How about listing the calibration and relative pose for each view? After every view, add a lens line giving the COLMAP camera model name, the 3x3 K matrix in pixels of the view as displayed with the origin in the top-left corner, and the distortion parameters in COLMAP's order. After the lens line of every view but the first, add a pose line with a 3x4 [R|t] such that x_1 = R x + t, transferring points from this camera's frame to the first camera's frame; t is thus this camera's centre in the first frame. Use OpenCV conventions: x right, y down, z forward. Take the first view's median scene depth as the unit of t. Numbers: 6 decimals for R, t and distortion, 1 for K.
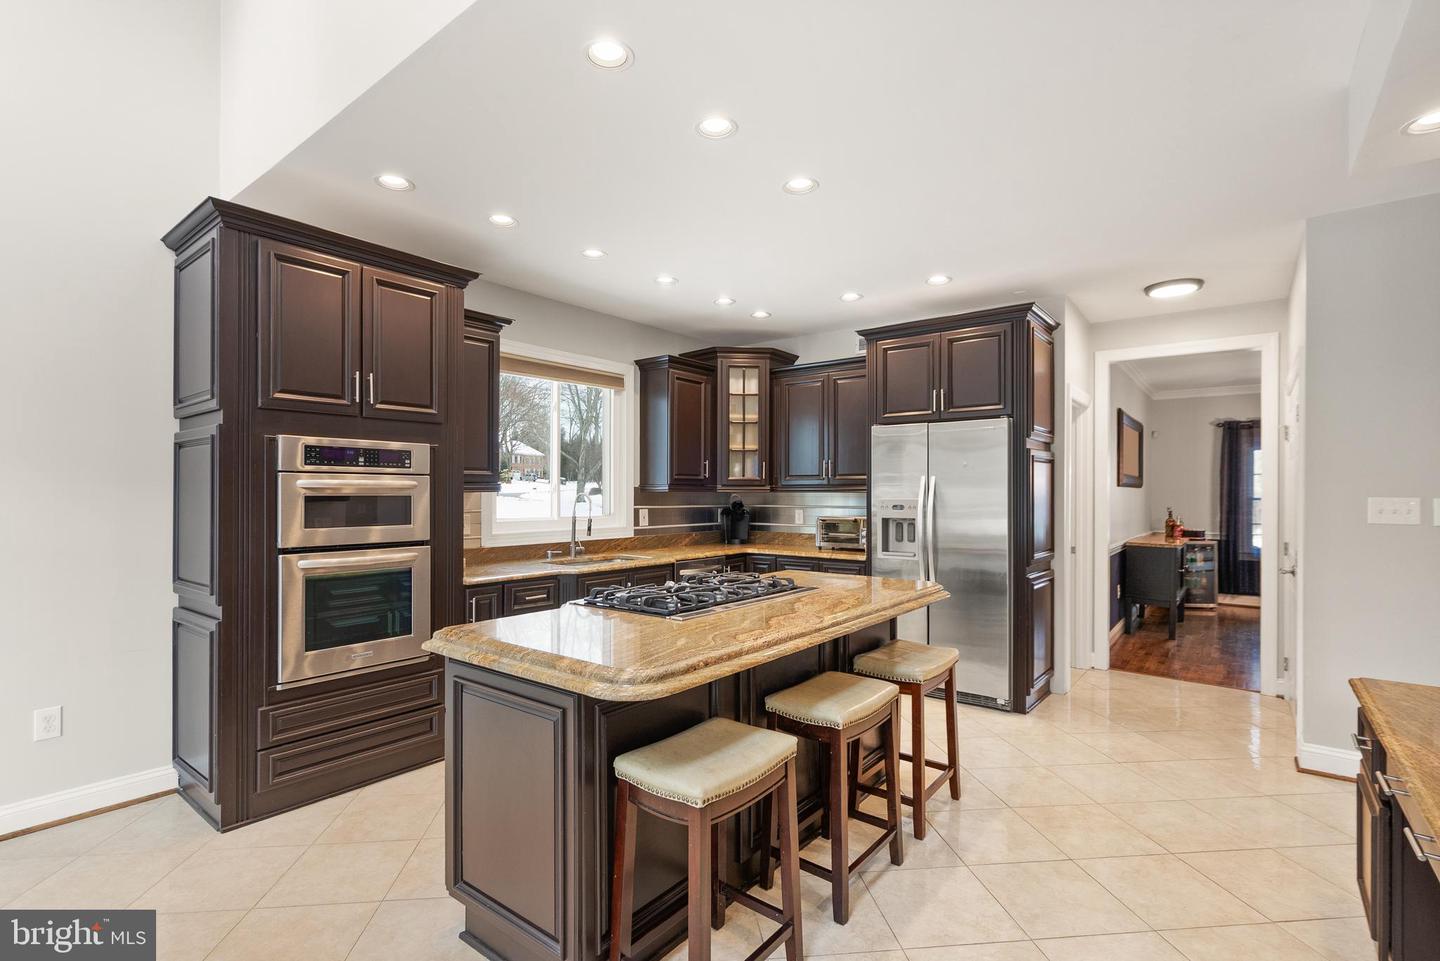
lens RADIAL K [[672.6, 0, 714.4], [0, 672.6, 482.5], [0, 0, 1]] dist [-0.001135, -0.000227]
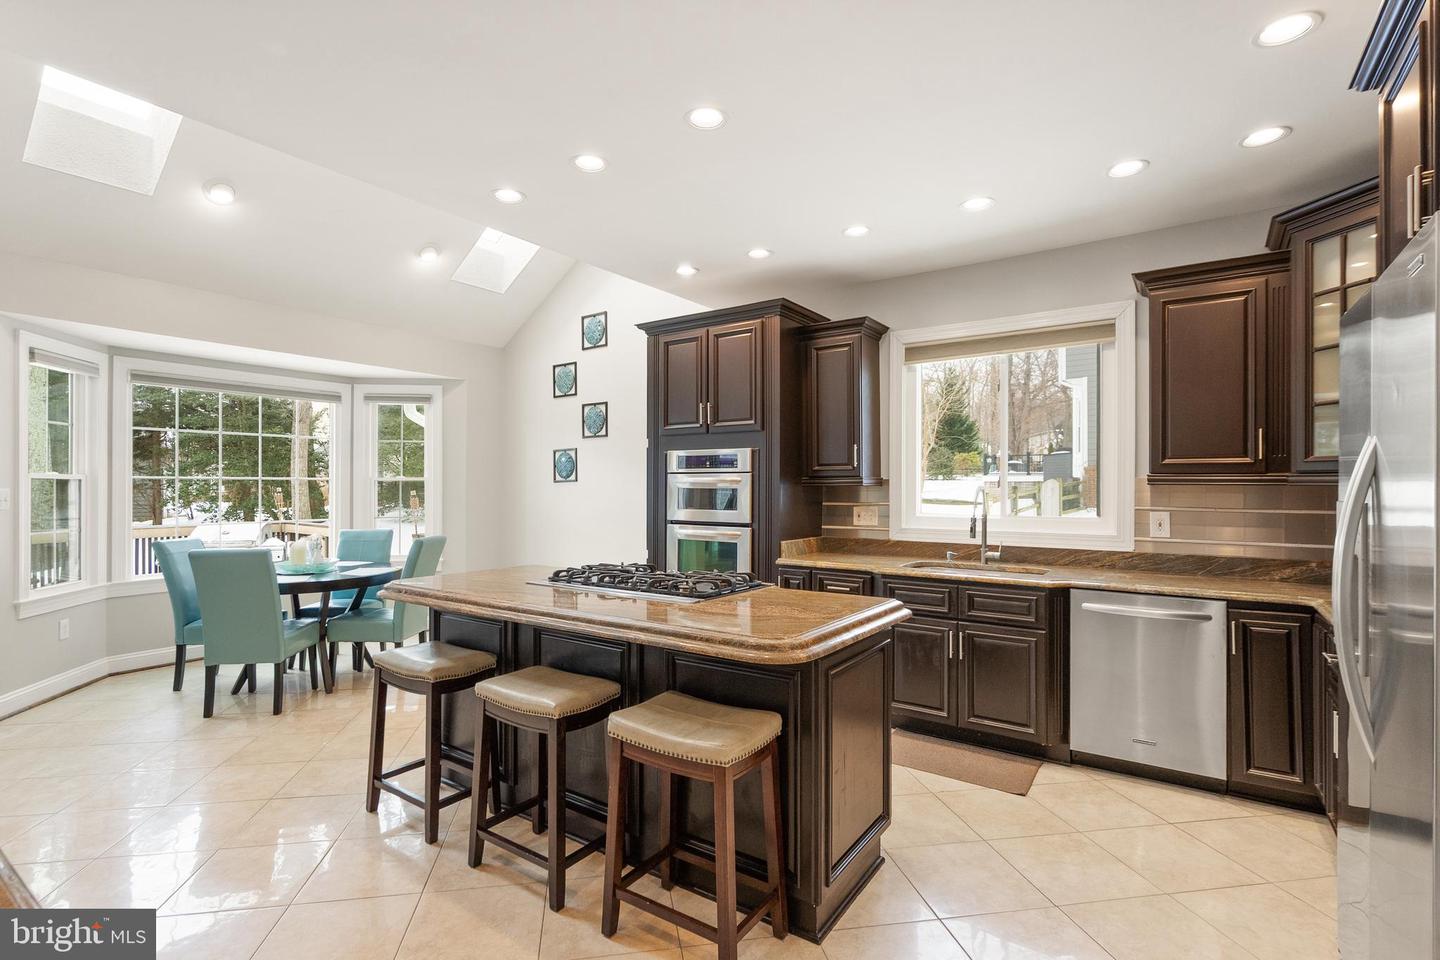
lens RADIAL K [[672.6, 0, 710.9], [0, 672.6, 487.9], [0, 0, 1]] dist [-0.001135, -0.000227]
pose [[0.054017, -0.000262, -0.998540, 0.608663], [0.013570, 0.999908, 0.000471, 0.011484], [0.998448, -0.013576, 0.054016, 0.611064]]
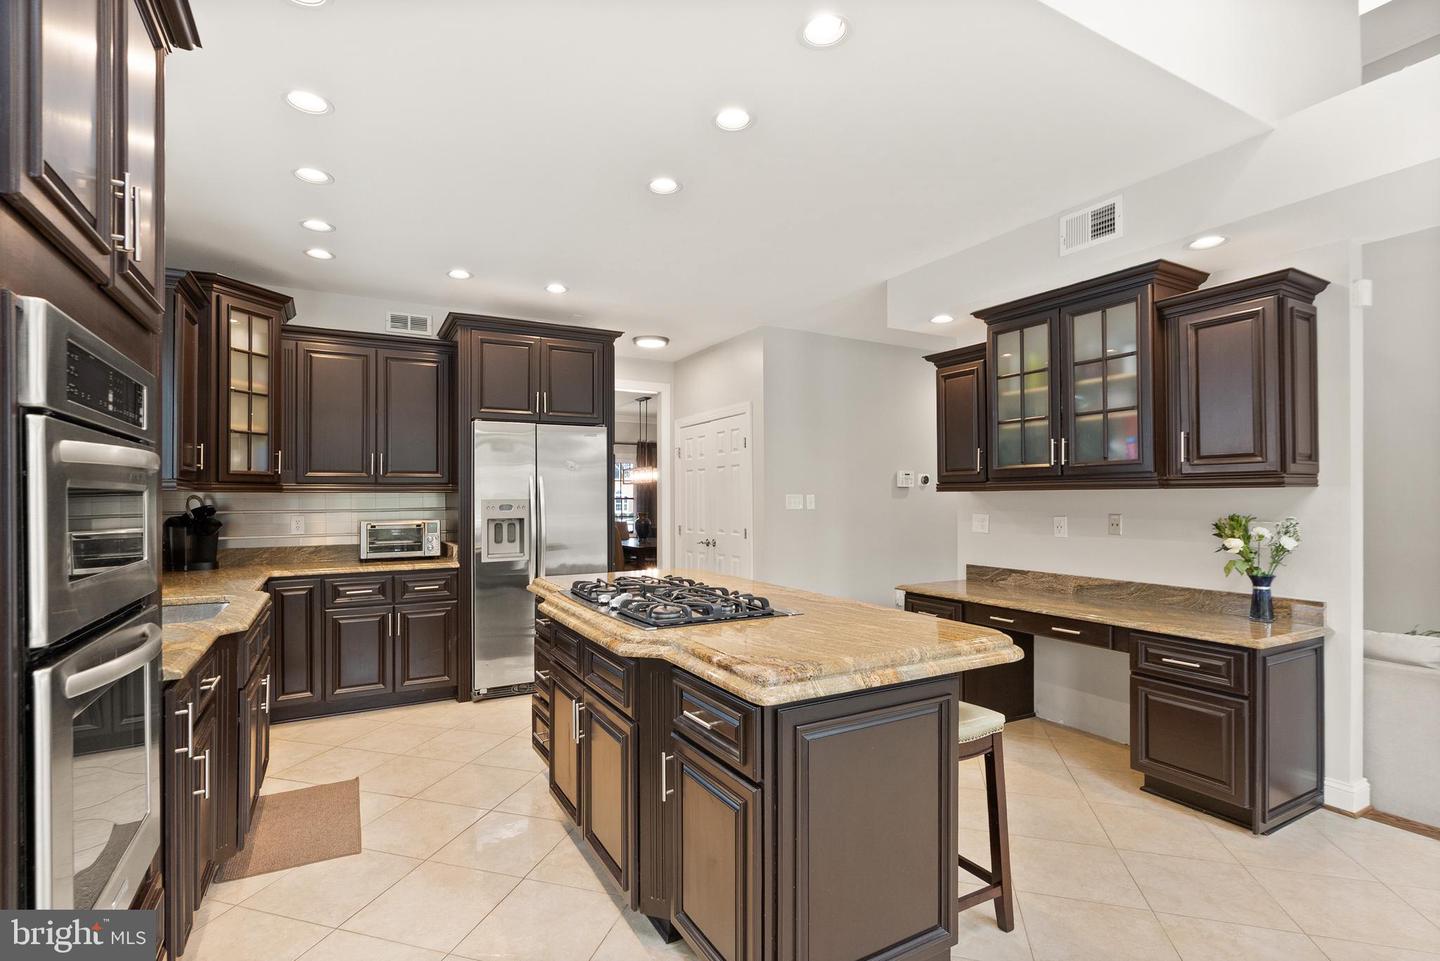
lens RADIAL K [[672.6, 0, 715.0], [0, 672.6, 489.3], [0, 0, 1]] dist [-0.001135, -0.000227]
pose [[0.397578, 0.004770, 0.917556, -0.485132], [-0.010633, 0.999943, -0.000591, 0.008166], [-0.917507, -0.009521, 0.397606, 0.335248]]
